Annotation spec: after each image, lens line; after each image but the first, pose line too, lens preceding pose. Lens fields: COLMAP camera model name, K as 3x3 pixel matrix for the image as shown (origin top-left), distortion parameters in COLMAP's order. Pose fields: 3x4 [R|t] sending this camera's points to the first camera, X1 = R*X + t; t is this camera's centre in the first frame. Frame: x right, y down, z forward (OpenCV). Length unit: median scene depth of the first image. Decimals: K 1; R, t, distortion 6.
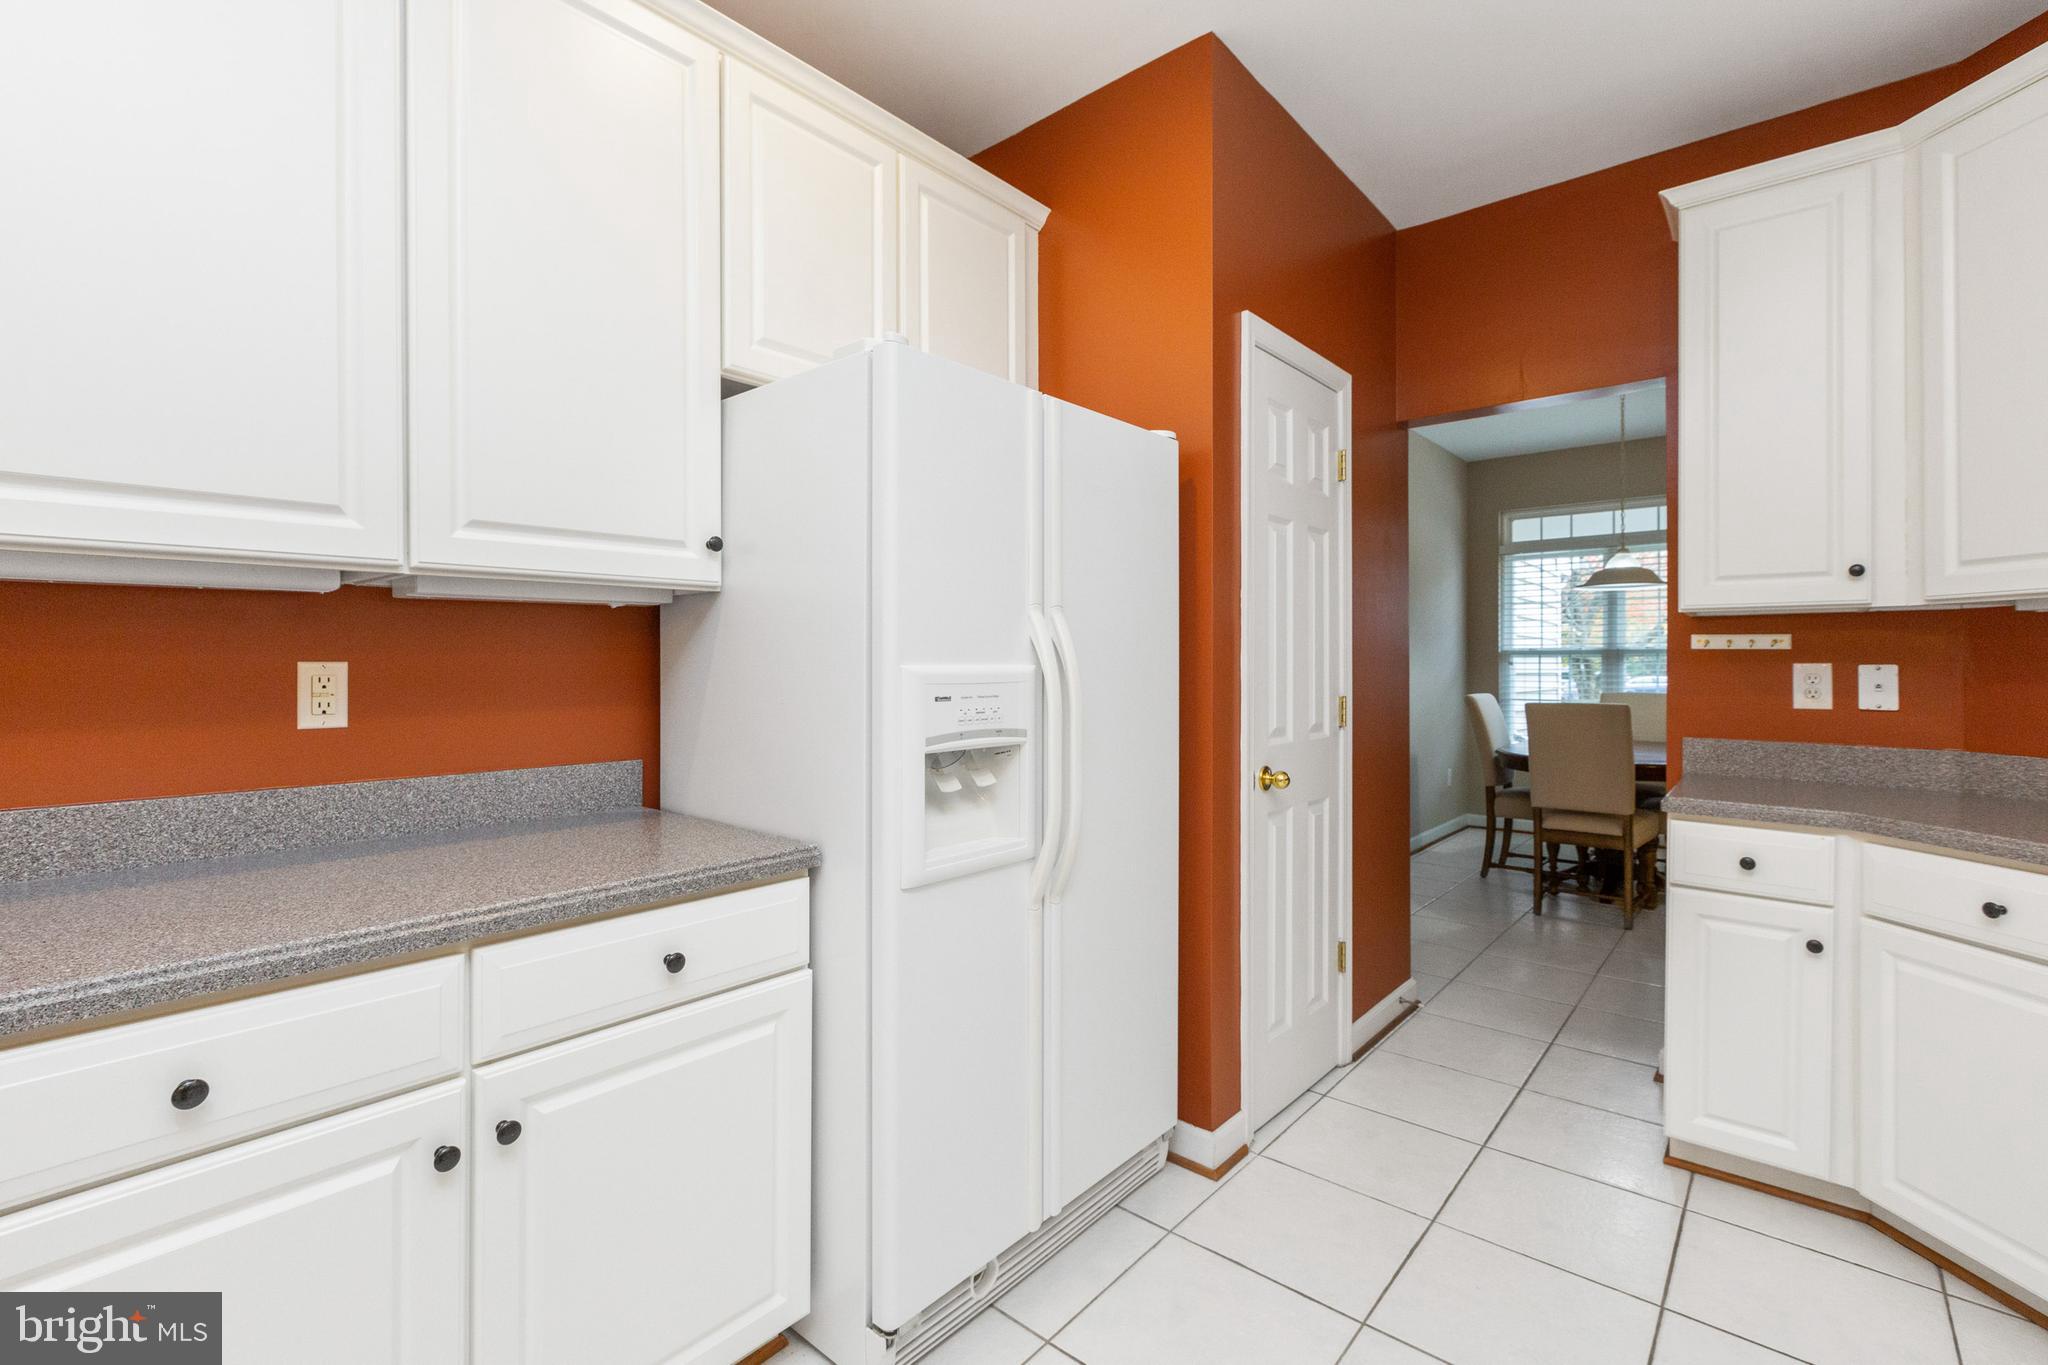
lens RADIAL K [[917.9, 0, 1032.0], [0, 917.9, 663.4], [0, 0, 1]] dist [0.000028, 0.000049]
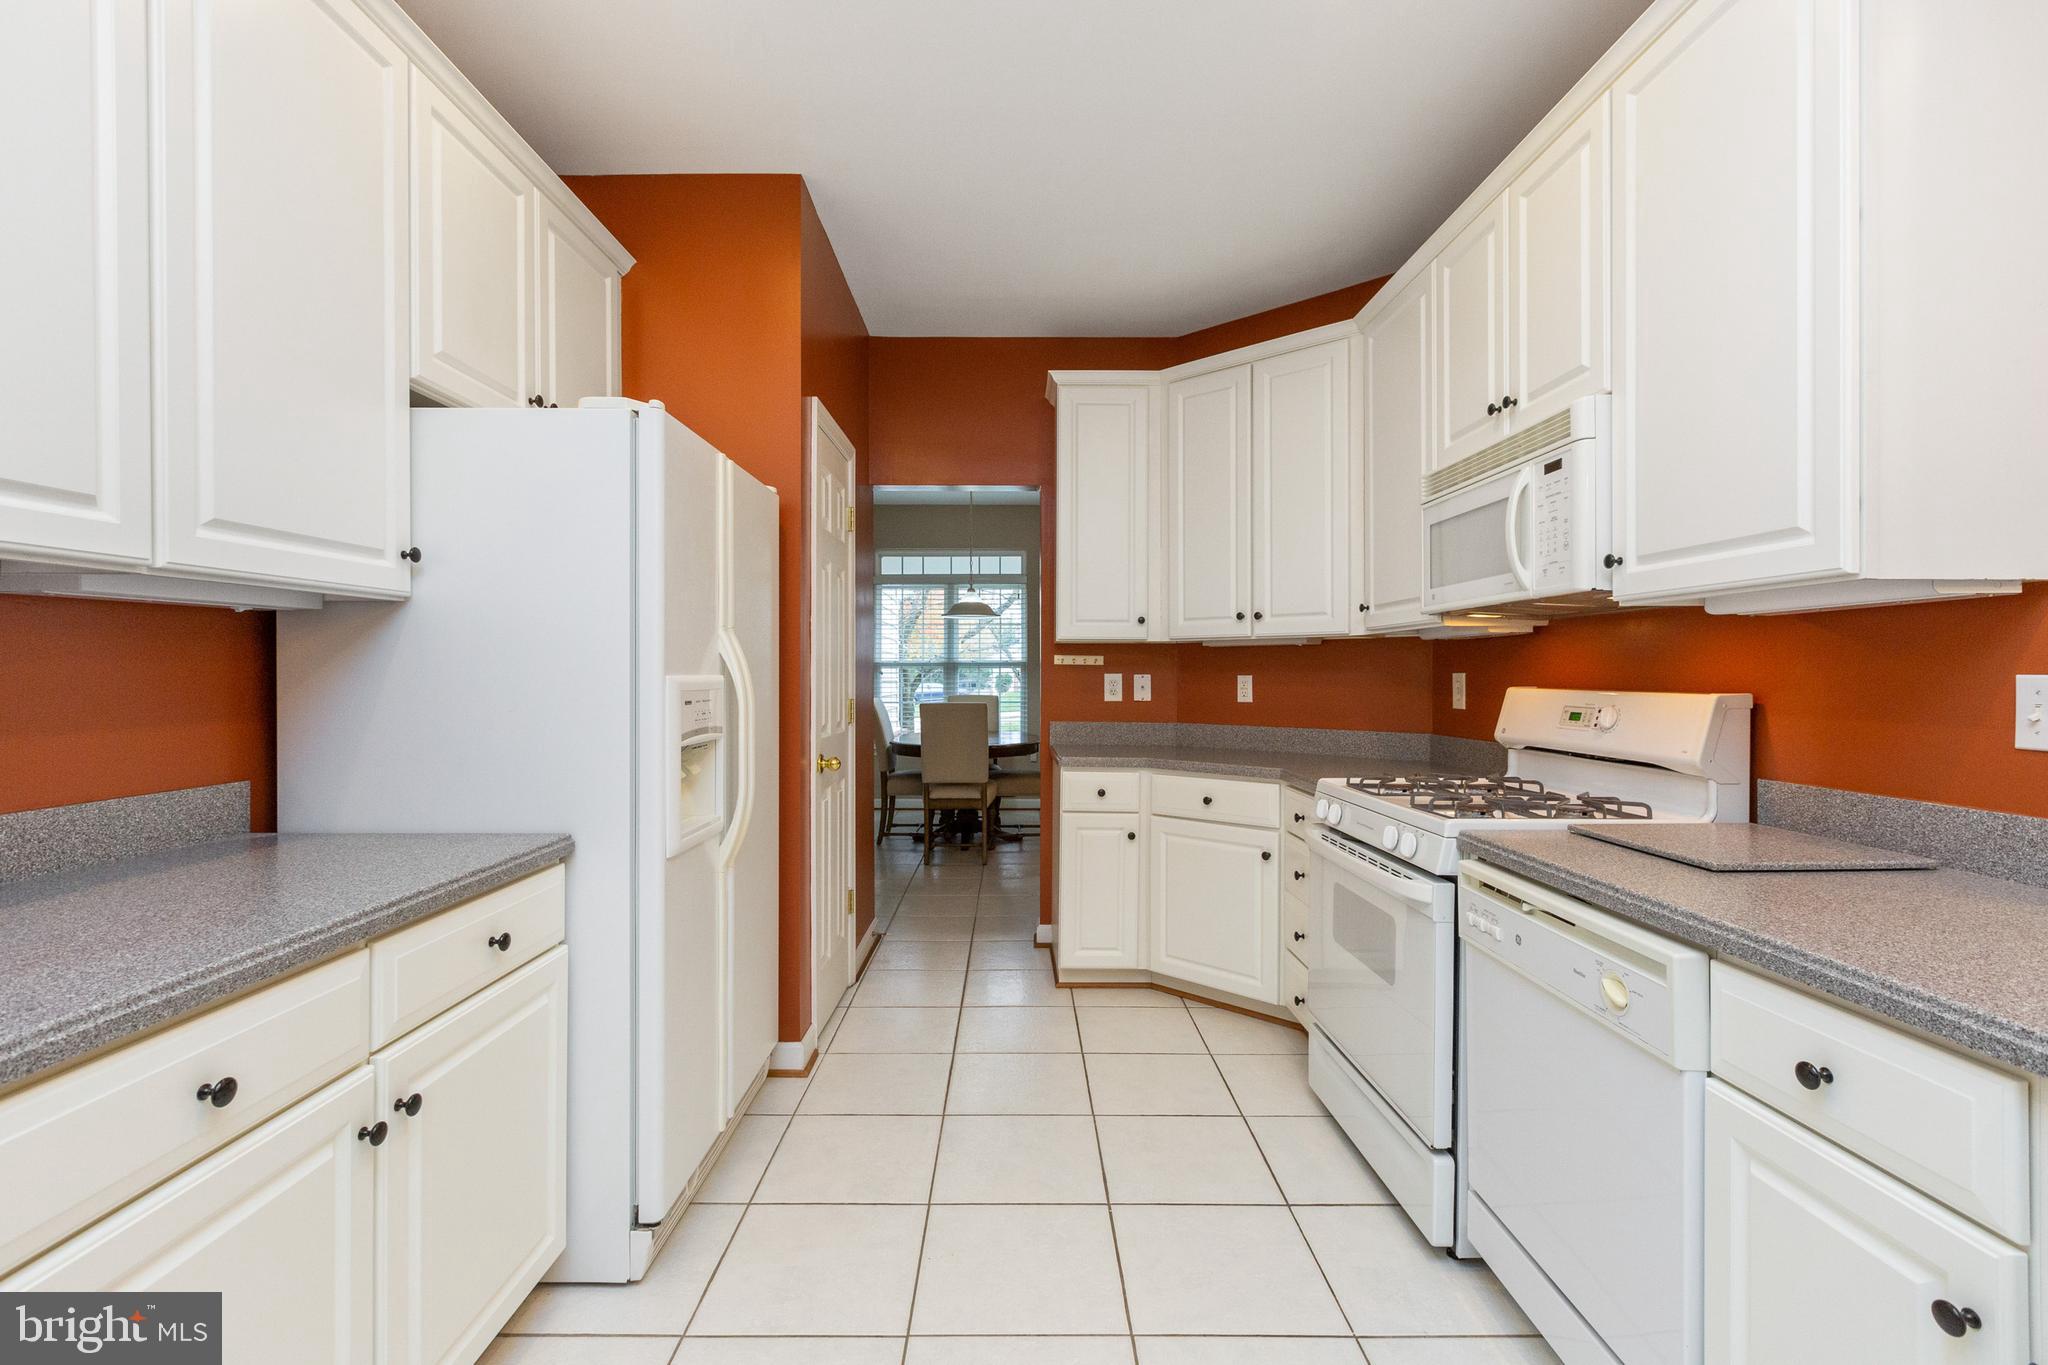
lens RADIAL K [[950.2, 0, 1024.0], [0, 950.2, 682.5], [0, 0, 1]] dist [0.001675, 0.000138]
pose [[0.744620, -0.005768, 0.667464, -0.450717], [-0.001421, 0.999947, 0.010227, -0.001568], [-0.667487, -0.008564, 0.744572, -0.184412]]
